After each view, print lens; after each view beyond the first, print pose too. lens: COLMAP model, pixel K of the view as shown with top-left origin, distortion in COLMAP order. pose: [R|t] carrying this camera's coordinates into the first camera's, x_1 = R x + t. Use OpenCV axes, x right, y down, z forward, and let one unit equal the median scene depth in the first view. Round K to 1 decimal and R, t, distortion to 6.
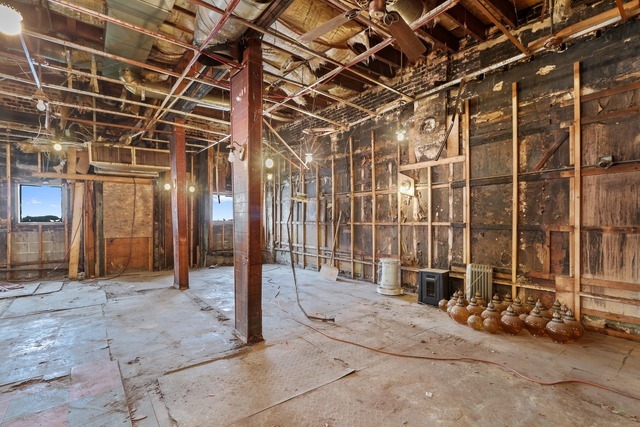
lens RADIAL K [[298.5, 0, 316.4], [0, 298.5, 218.9], [0, 0, 1]] dist [0.003447, 0.000466]
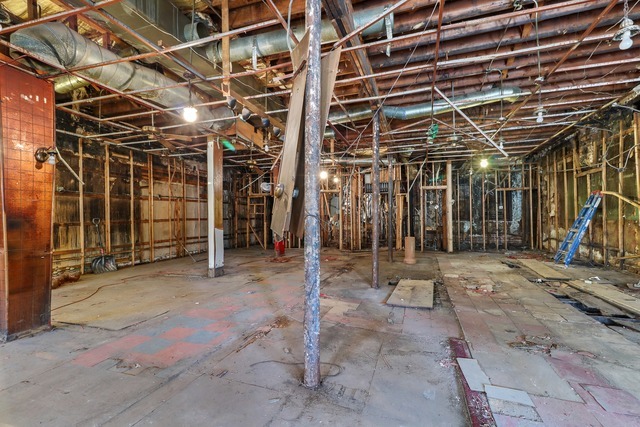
lens RADIAL K [[298.5, 0, 318.6], [0, 298.5, 215.7], [0, 0, 1]] dist [0.003447, 0.000466]
pose [[-0.551236, 0.007563, 0.834315, -1.605669], [-0.002939, 0.999935, -0.011006, -0.005746], [-0.834344, -0.008519, -0.551178, 0.704537]]
